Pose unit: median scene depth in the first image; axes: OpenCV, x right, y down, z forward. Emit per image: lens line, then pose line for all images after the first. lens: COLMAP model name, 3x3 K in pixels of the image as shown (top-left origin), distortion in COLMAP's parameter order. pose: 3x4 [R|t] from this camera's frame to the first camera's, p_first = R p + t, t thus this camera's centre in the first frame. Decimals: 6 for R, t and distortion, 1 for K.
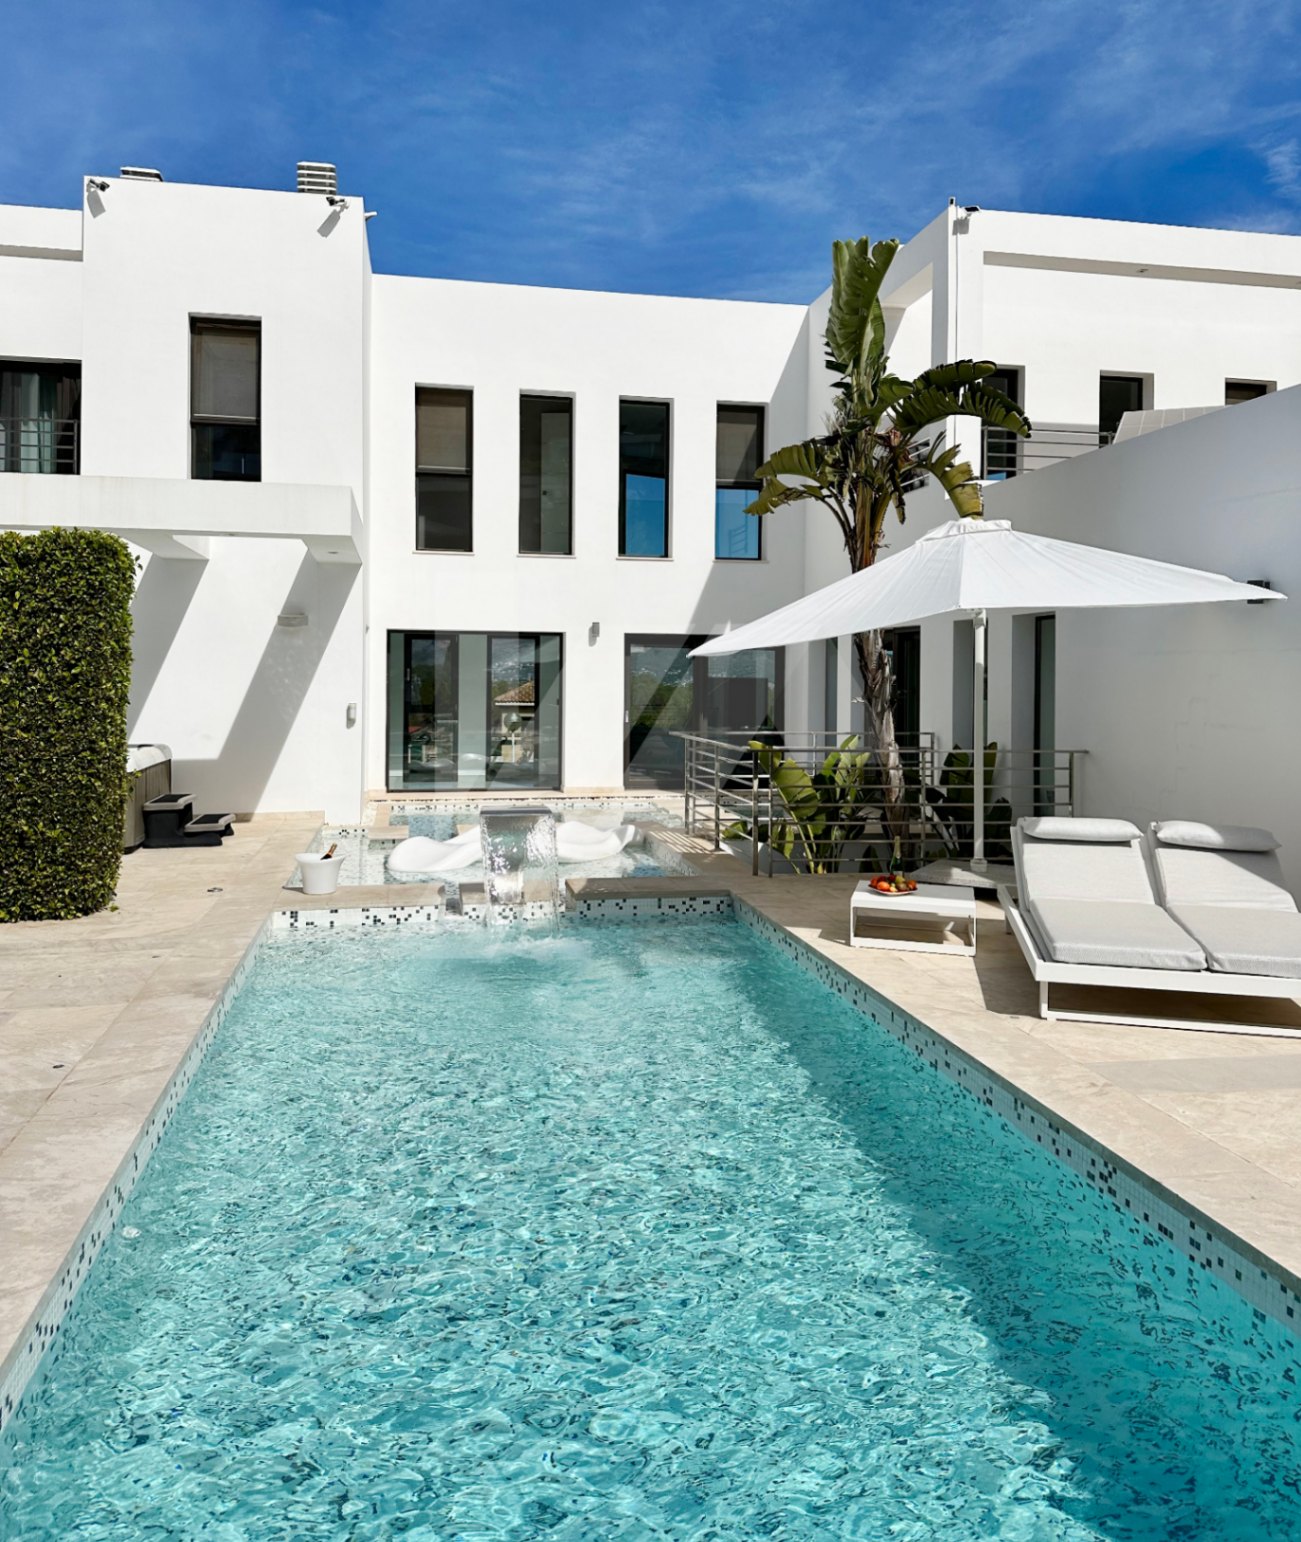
lens RADIAL K [[1196.5, 0, 673.9], [0, 1196.5, 689.9], [0, 0, 1]] dist [0.080580, -0.134697]
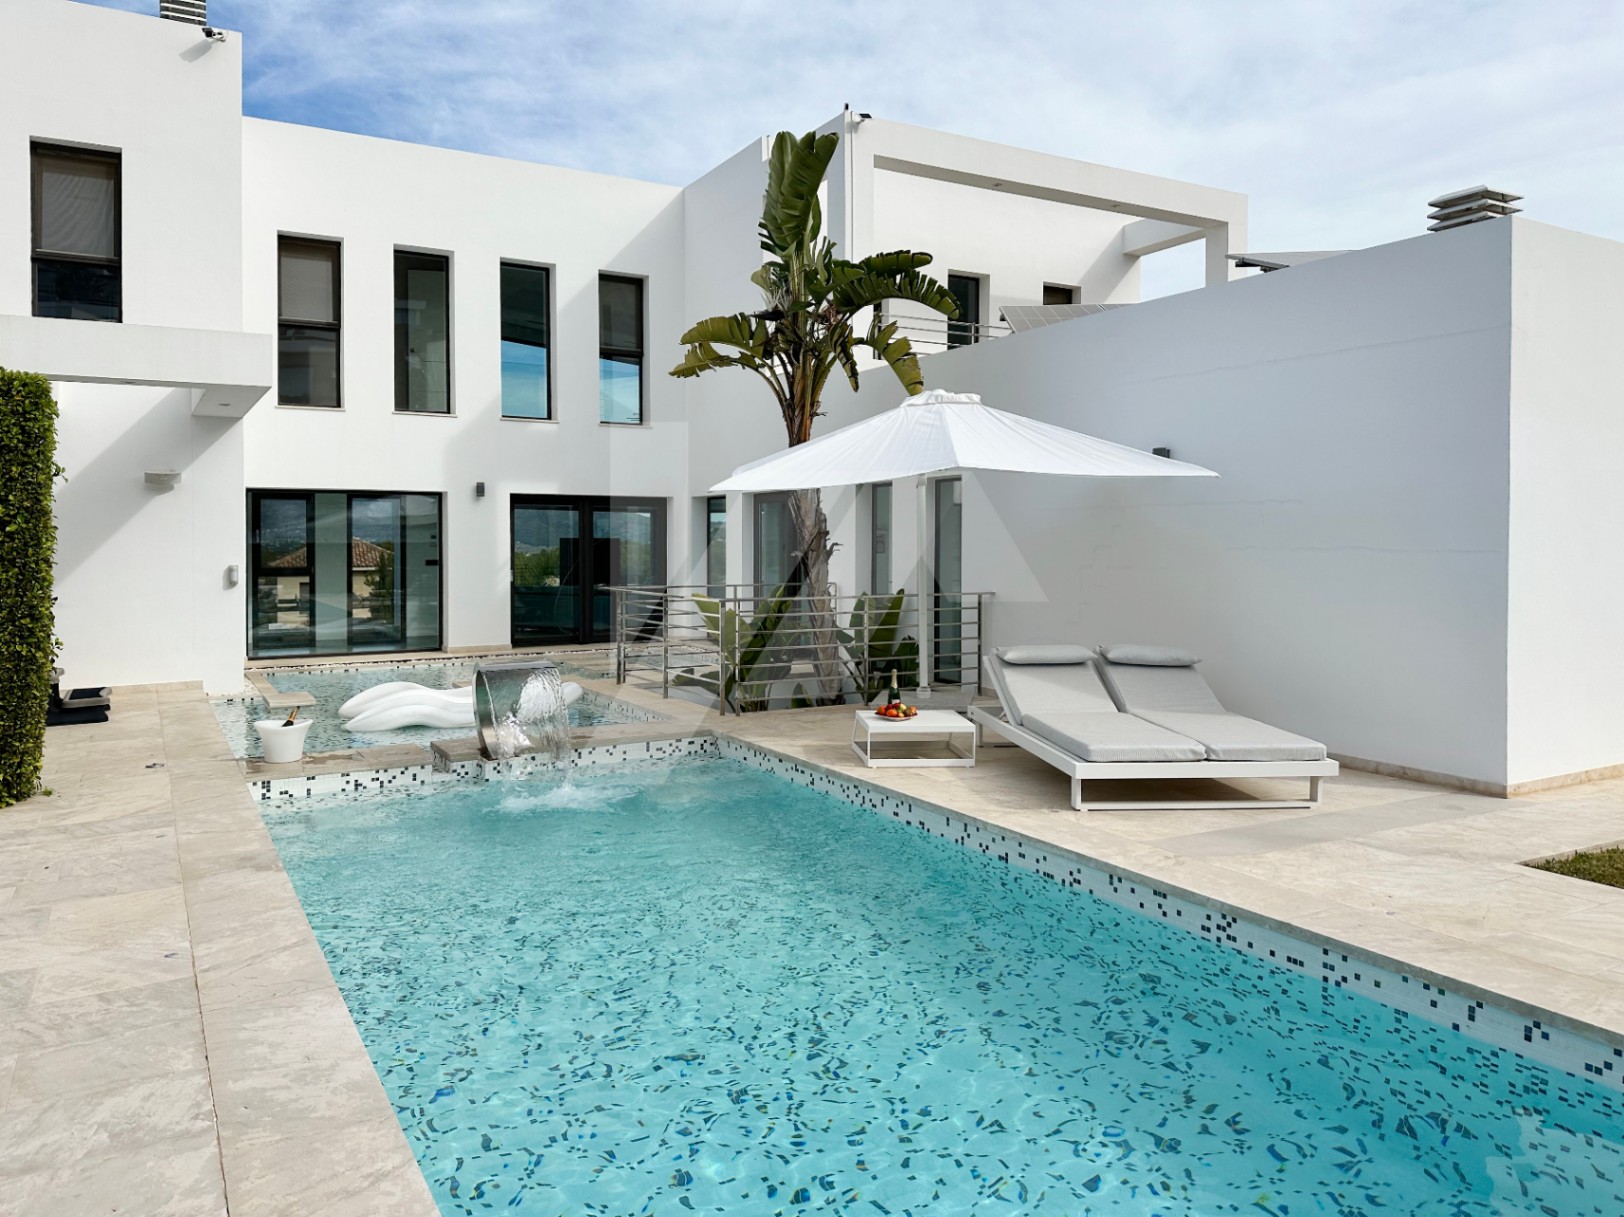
lens RADIAL K [[1118.0, 0, 809.1], [0, 1118.0, 556.1], [0, 0, 1]] dist [0.104335, -0.161789]
pose [[0.947631, -0.014662, 0.319031, -0.189363], [0.013479, 0.999892, 0.005915, 0.007074], [-0.319084, -0.001305, 0.947726, 0.021915]]
